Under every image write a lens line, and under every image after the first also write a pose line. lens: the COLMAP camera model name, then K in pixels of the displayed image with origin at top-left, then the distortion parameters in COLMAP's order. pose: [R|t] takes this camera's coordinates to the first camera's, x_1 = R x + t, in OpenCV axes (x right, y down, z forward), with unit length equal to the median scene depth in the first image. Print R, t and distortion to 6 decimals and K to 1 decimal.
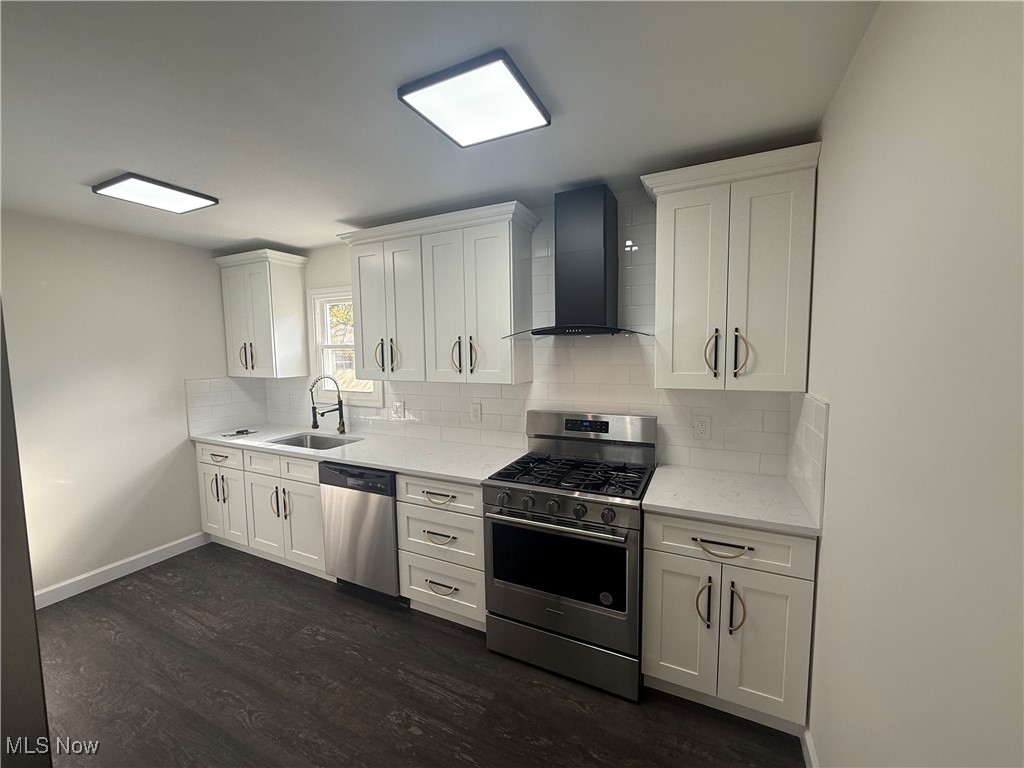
lens RADIAL K [[407.4, 0, 510.7], [0, 407.4, 380.0], [0, 0, 1]] dist [0.002624, -0.000140]
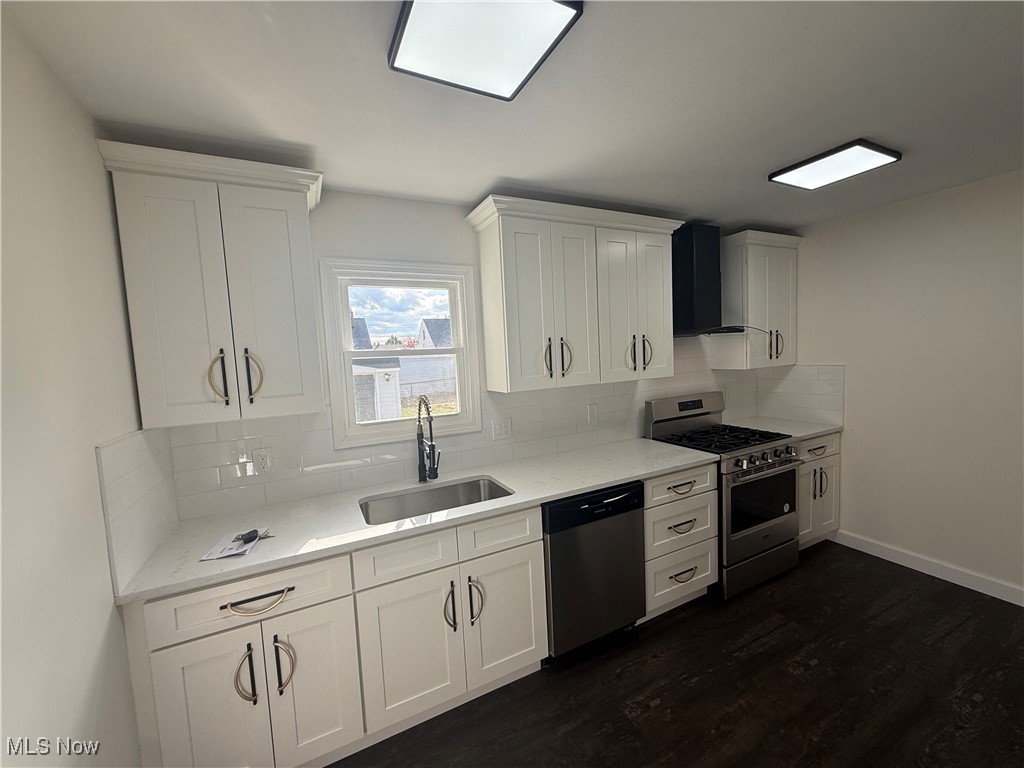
lens RADIAL K [[405.5, 0, 510.5], [0, 405.5, 382.3], [0, 0, 1]] dist [-0.000423, 0.000436]
pose [[0.607986, -0.073250, 0.790561, -1.143804], [0.102611, 0.994633, 0.013245, -0.034888], [-0.787289, 0.073067, 0.612240, 0.640009]]
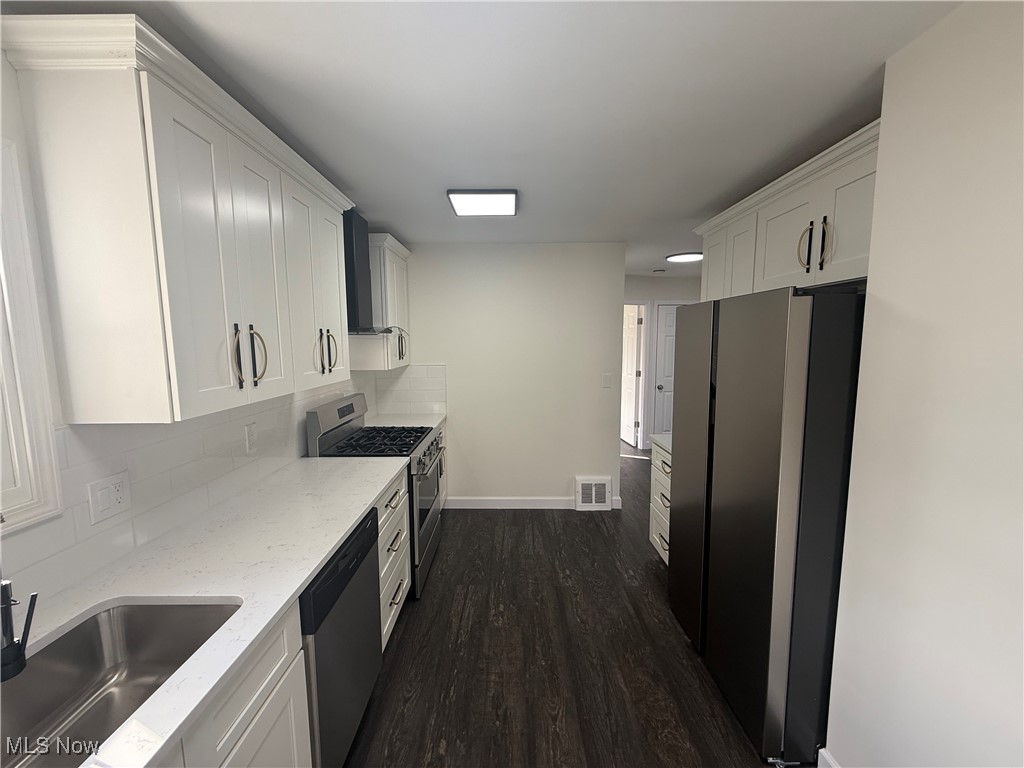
lens RADIAL K [[405.5, 0, 507.8], [0, 405.5, 383.5], [0, 0, 1]] dist [-0.000423, 0.000436]
pose [[-0.432706, -0.078320, 0.898127, -1.028193], [0.084084, 0.988371, 0.126700, -0.071766], [-0.897605, 0.130342, -0.421089, 1.037164]]
